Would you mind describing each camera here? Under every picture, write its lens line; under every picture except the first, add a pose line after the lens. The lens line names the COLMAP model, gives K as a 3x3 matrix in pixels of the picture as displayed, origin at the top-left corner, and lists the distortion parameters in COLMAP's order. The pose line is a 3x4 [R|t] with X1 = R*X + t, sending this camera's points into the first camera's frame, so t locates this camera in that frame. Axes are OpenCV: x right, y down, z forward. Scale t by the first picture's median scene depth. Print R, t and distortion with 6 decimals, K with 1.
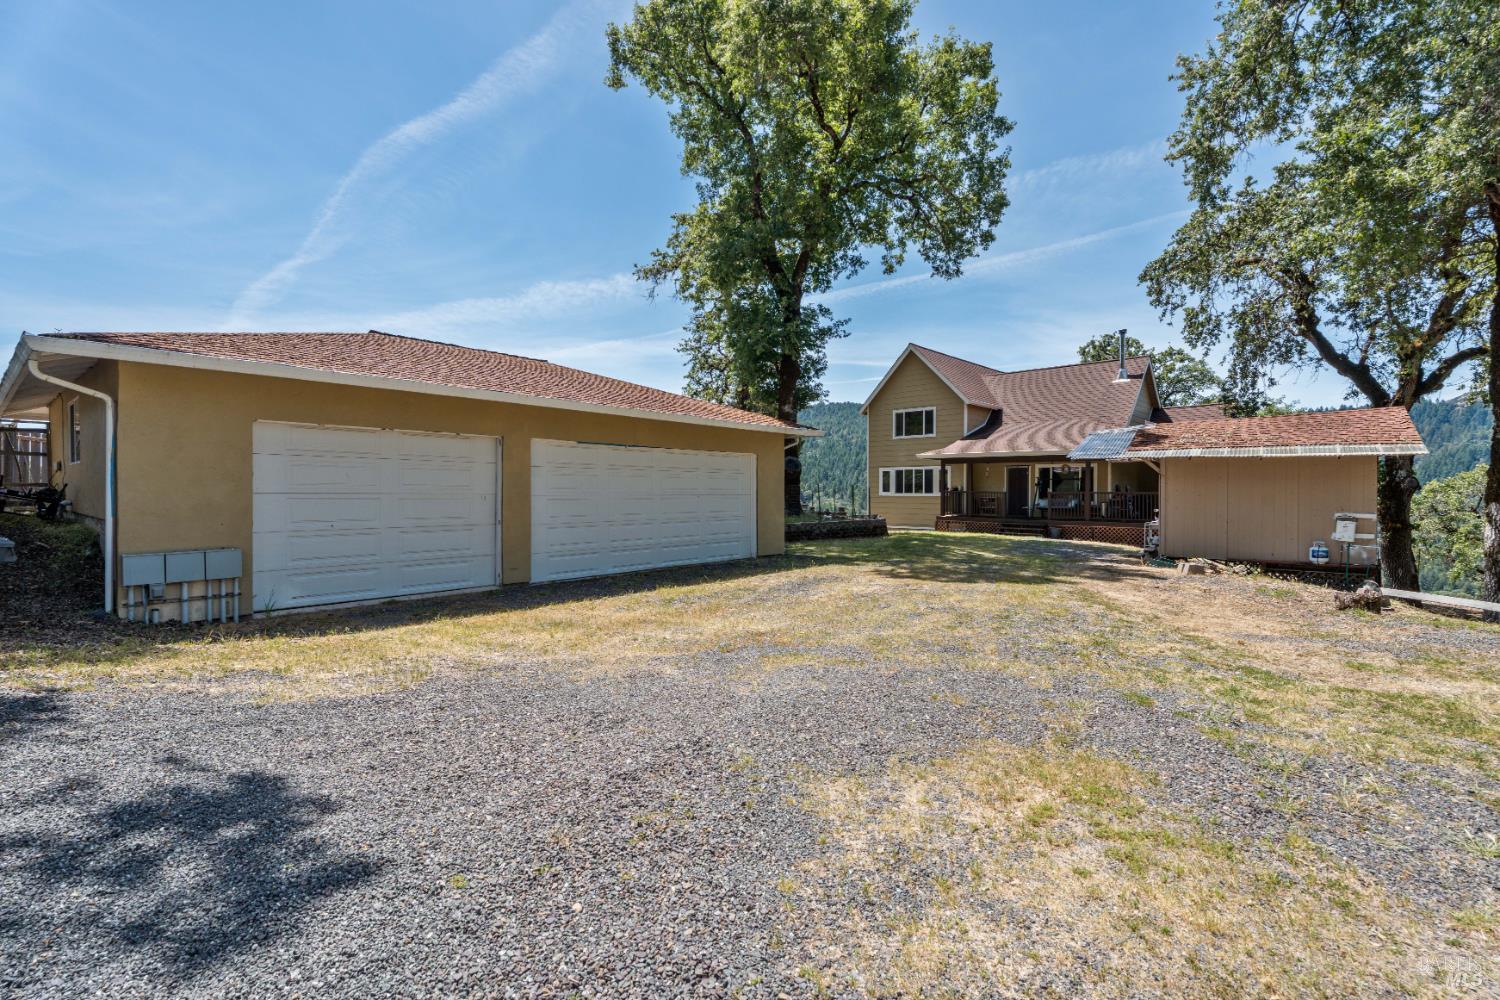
lens RADIAL K [[717.7, 0, 732.0], [0, 717.7, 478.4], [0, 0, 1]] dist [-0.006698, -0.000228]
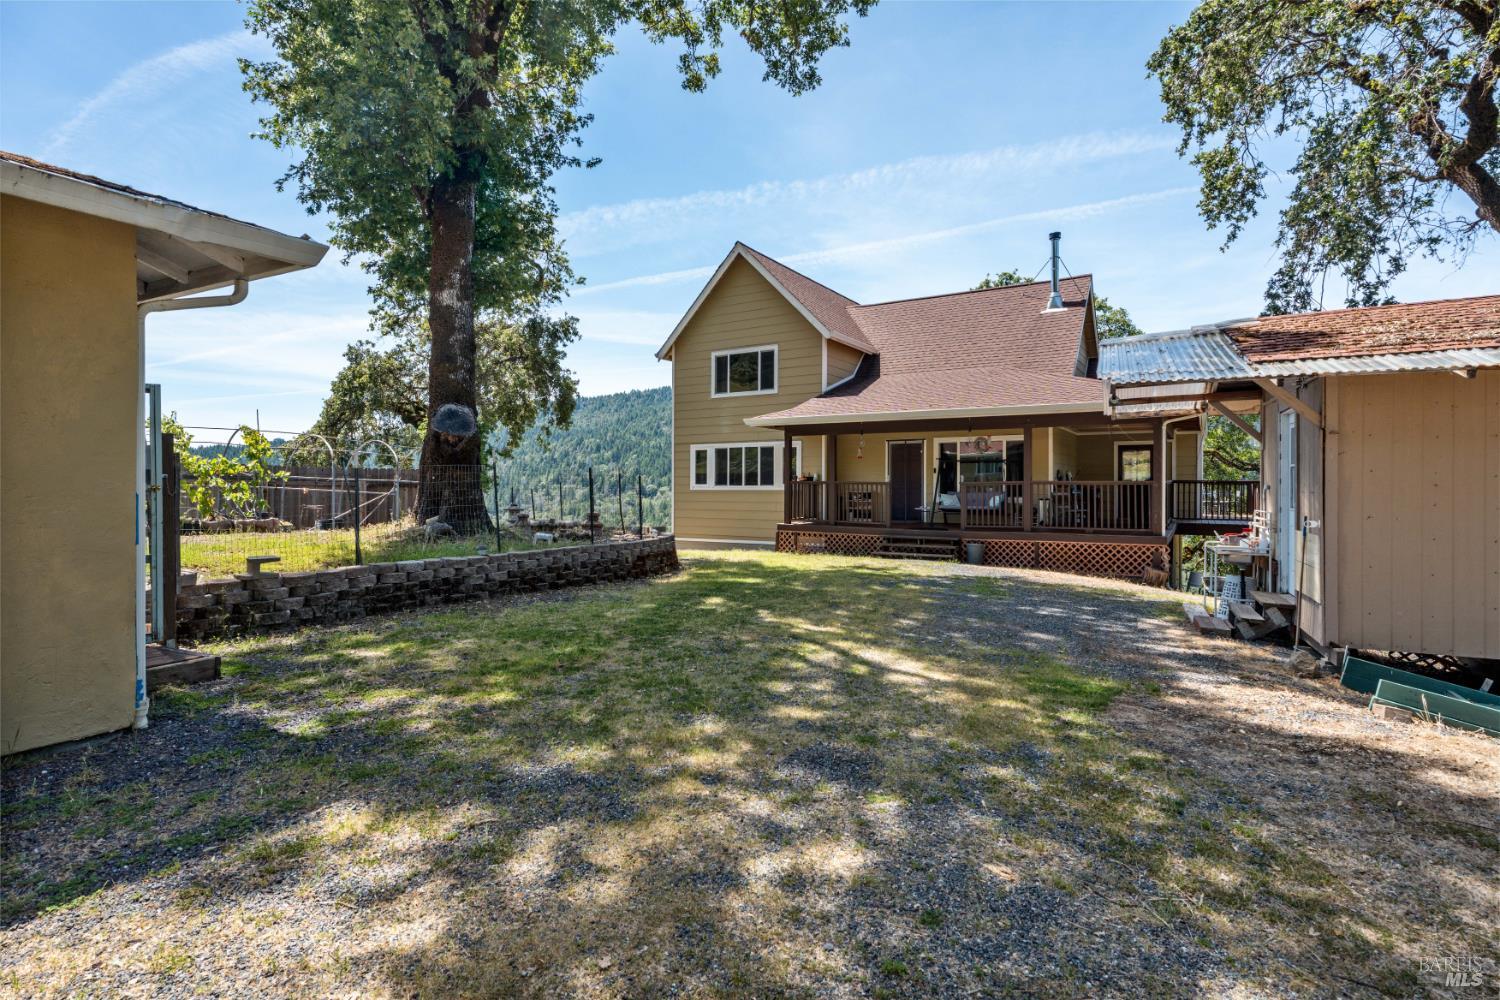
lens RADIAL K [[756.9, 0, 749.1], [0, 756.9, 492.0], [0, 0, 1]] dist [0.000172, -0.000002]
pose [[0.976729, -0.005906, 0.214394, 0.125356], [0.000460, 0.999676, 0.025442, 0.009920], [-0.214475, -0.024751, 0.976416, 0.385263]]
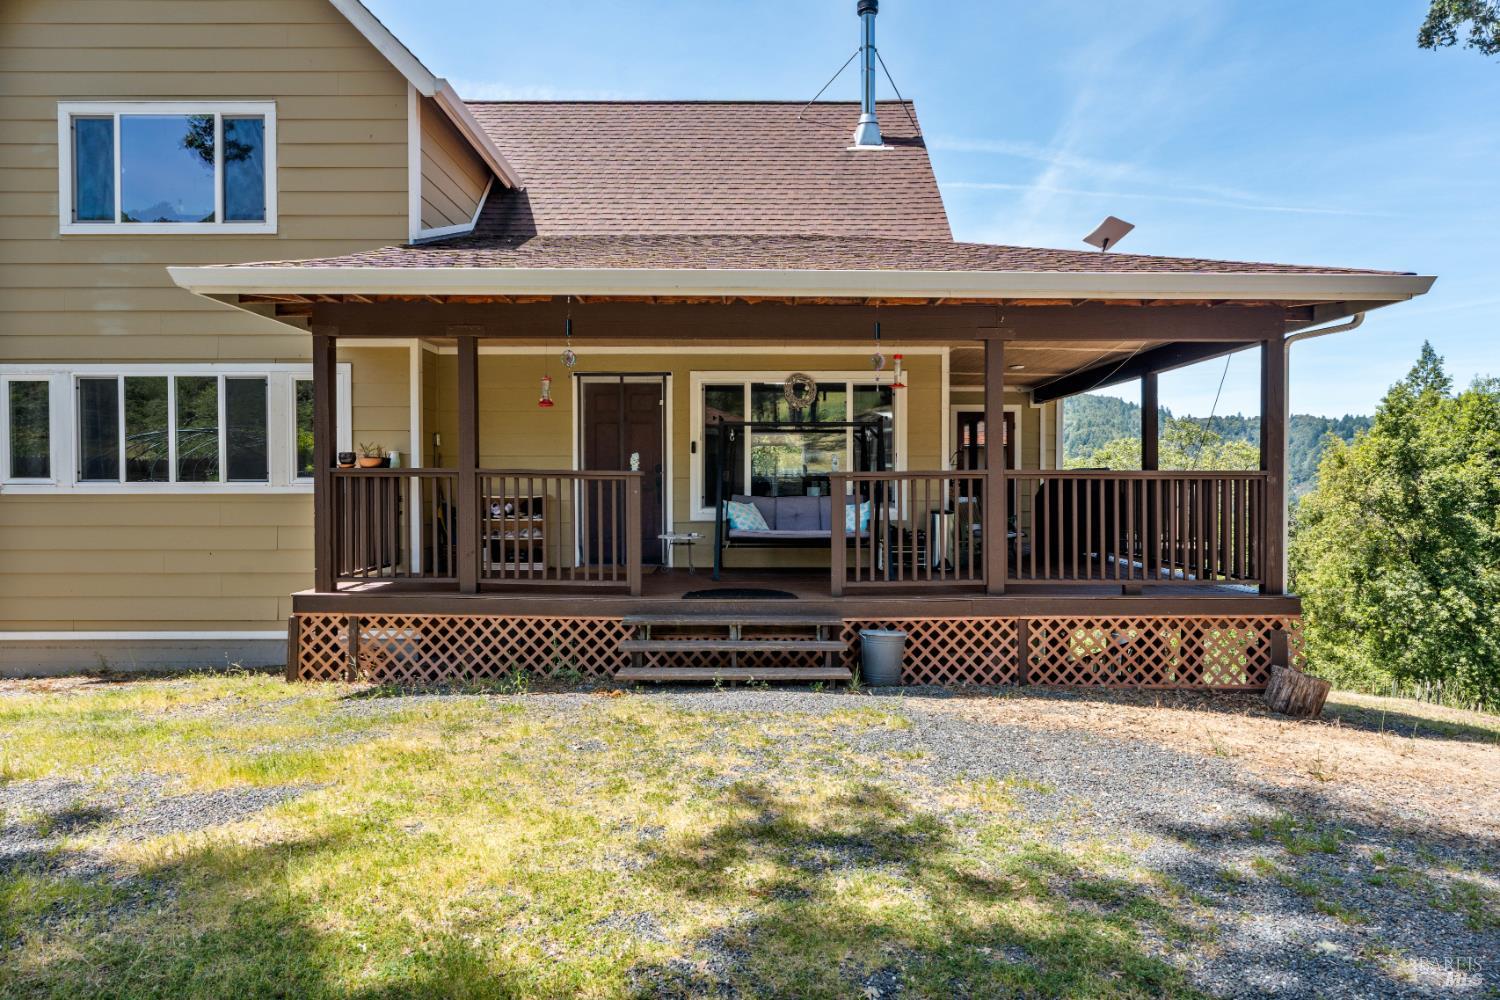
lens RADIAL K [[888.8, 0, 747.8], [0, 888.8, 505.3], [0, 0, 1]] dist [0.002266, 0.000654]
pose [[0.715175, -0.023102, 0.698564, 0.197734], [-0.007596, 0.999138, 0.040819, 0.015828], [-0.698904, -0.034499, 0.714383, 0.713004]]
